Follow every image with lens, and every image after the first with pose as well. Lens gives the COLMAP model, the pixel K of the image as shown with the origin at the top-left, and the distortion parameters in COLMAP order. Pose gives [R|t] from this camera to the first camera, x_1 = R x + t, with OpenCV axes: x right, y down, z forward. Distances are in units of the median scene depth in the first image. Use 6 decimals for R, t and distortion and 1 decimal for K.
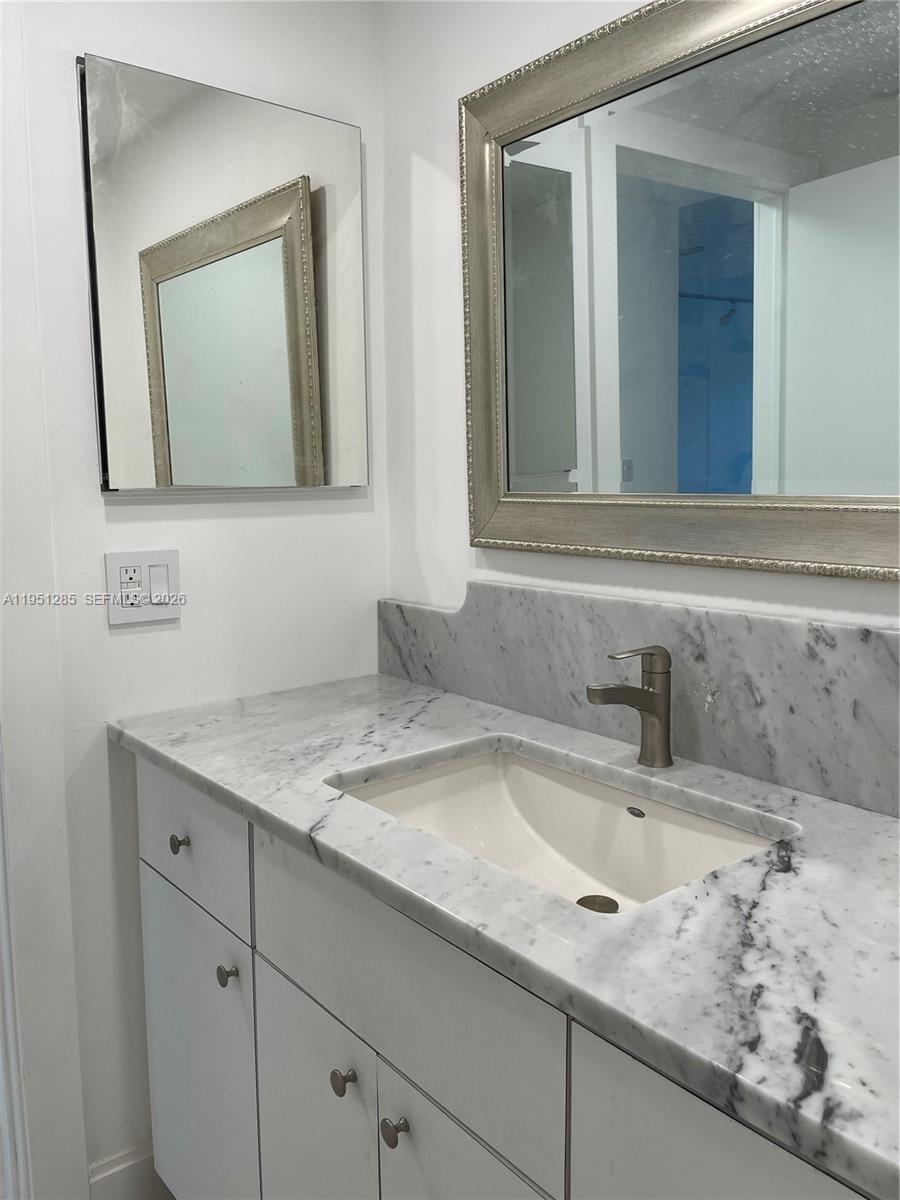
lens RADIAL K [[904.3, 0, 455.0], [0, 904.3, 599.3], [0, 0, 1]] dist [0.085833, -0.109486]
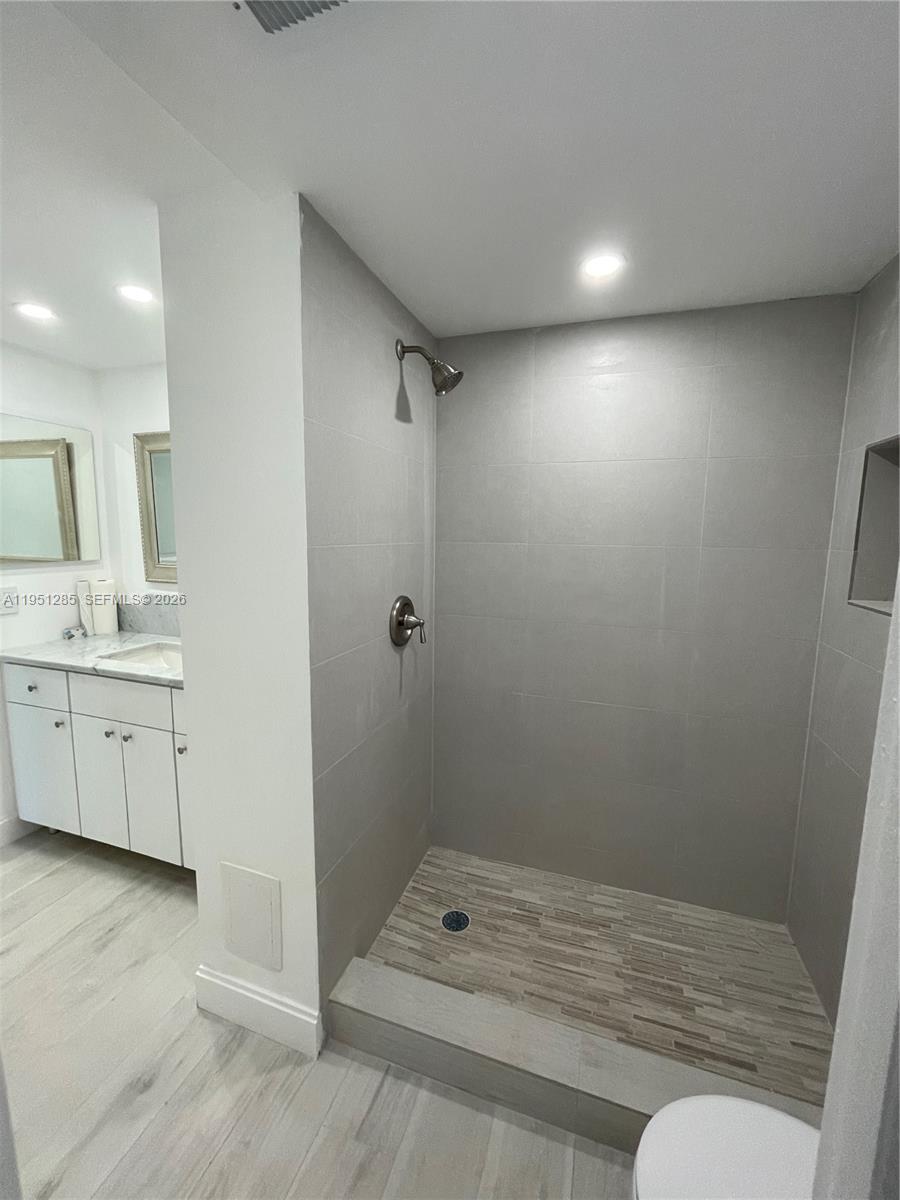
lens RADIAL K [[485.0, 0, 449.0], [0, 485.0, 598.5], [0, 0, 1]] dist [-0.007122, 0.001982]
pose [[0.849810, -0.047046, 0.524986, 0.031369], [0.047711, 0.998786, 0.012274, 0.027129], [-0.524926, 0.014617, 0.851022, -1.004656]]
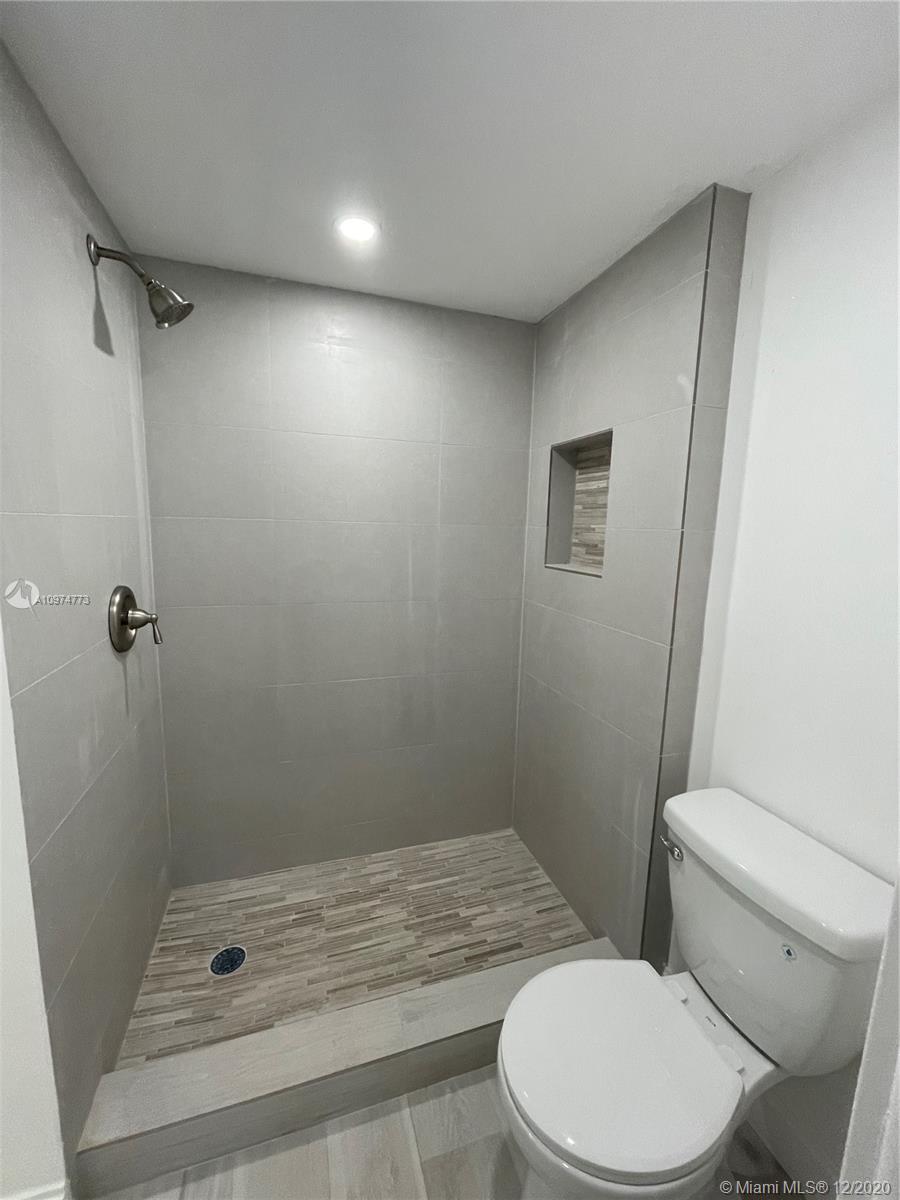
lens RADIAL K [[485.0, 0, 468.5], [0, 485.0, 595.0], [0, 0, 1]] dist [-0.007122, 0.001982]
pose [[0.363342, -0.116024, 0.924403, -0.046585], [0.091155, 0.991882, 0.088665, 0.025762], [-0.927186, 0.052049, 0.370969, -0.853987]]
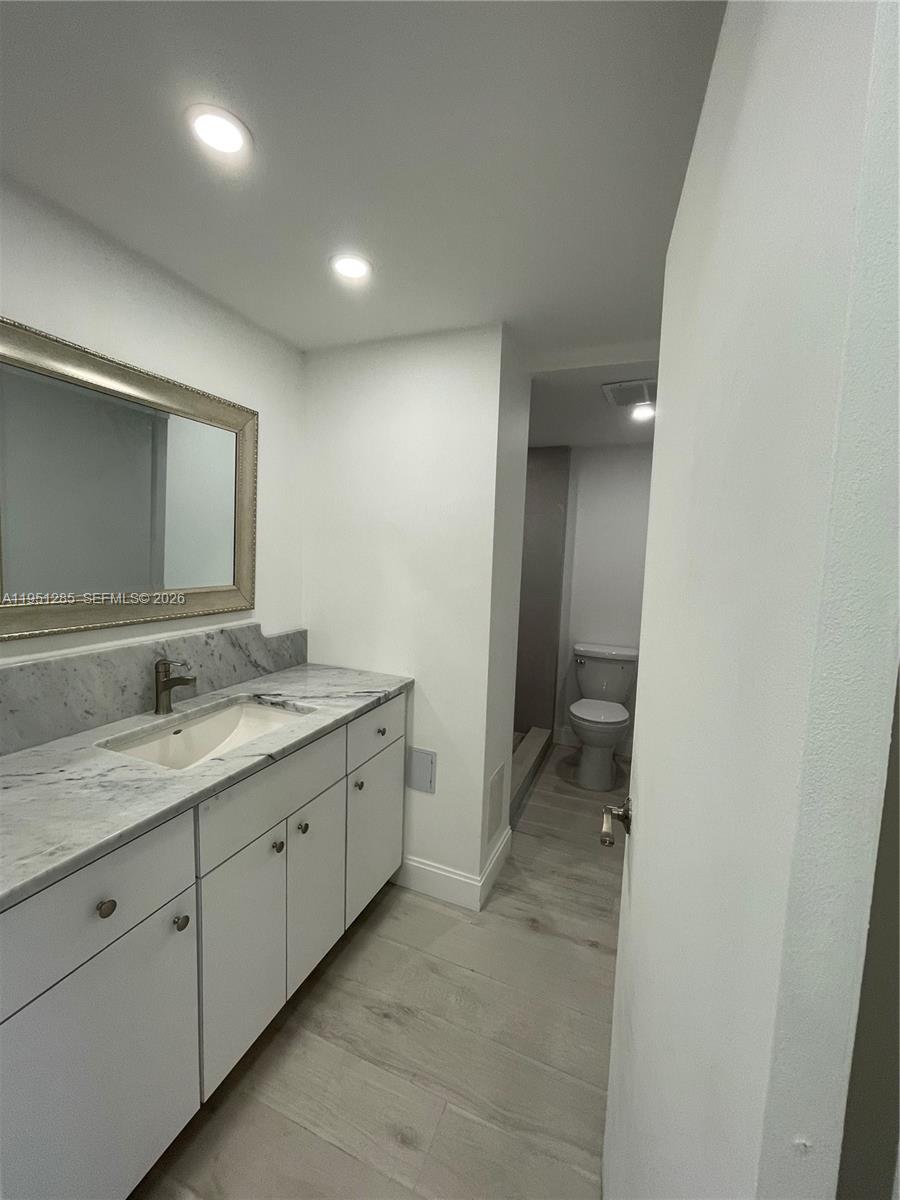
lens RADIAL K [[485.0, 0, 456.8], [0, 485.0, 602.7], [0, 0, 1]] dist [-0.007122, 0.001982]
pose [[-0.476806, -0.103516, 0.872892, -1.050171], [0.086856, 0.982633, 0.163974, -0.199756], [-0.874707, 0.153999, -0.459535, 0.827198]]
